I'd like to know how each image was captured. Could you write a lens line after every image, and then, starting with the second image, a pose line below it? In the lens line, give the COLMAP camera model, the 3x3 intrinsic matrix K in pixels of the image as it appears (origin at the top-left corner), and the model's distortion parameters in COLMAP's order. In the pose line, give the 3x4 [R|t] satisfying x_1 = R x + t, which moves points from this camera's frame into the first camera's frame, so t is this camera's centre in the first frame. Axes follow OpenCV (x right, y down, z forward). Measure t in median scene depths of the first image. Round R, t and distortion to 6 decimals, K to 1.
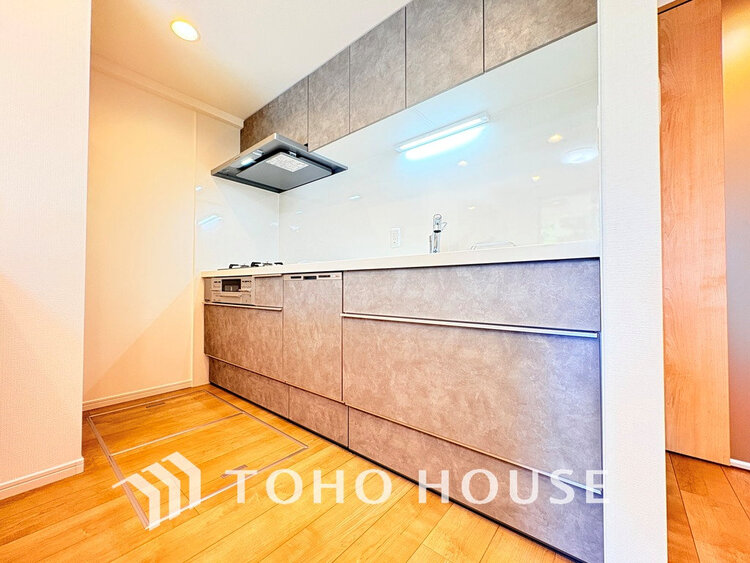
lens RADIAL K [[300.6, 0, 378.4], [0, 300.6, 281.4], [0, 0, 1]] dist [0.001627, 0.000448]
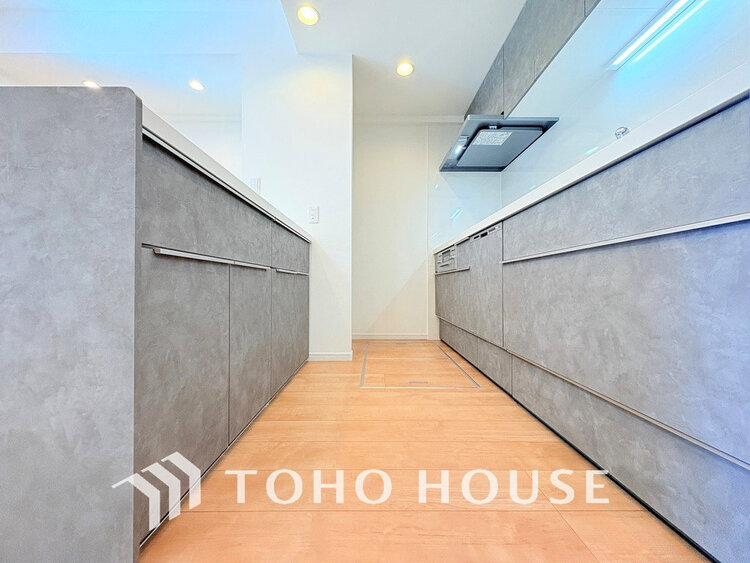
lens RADIAL K [[300.6, 0, 372.9], [0, 300.6, 278.7], [0, 0, 1]] dist [0.001627, 0.000448]
pose [[0.633919, -0.016319, -0.773228, 0.430140], [0.014824, 0.999850, -0.008948, 0.183249], [0.773258, -0.005790, 0.634066, 0.007788]]
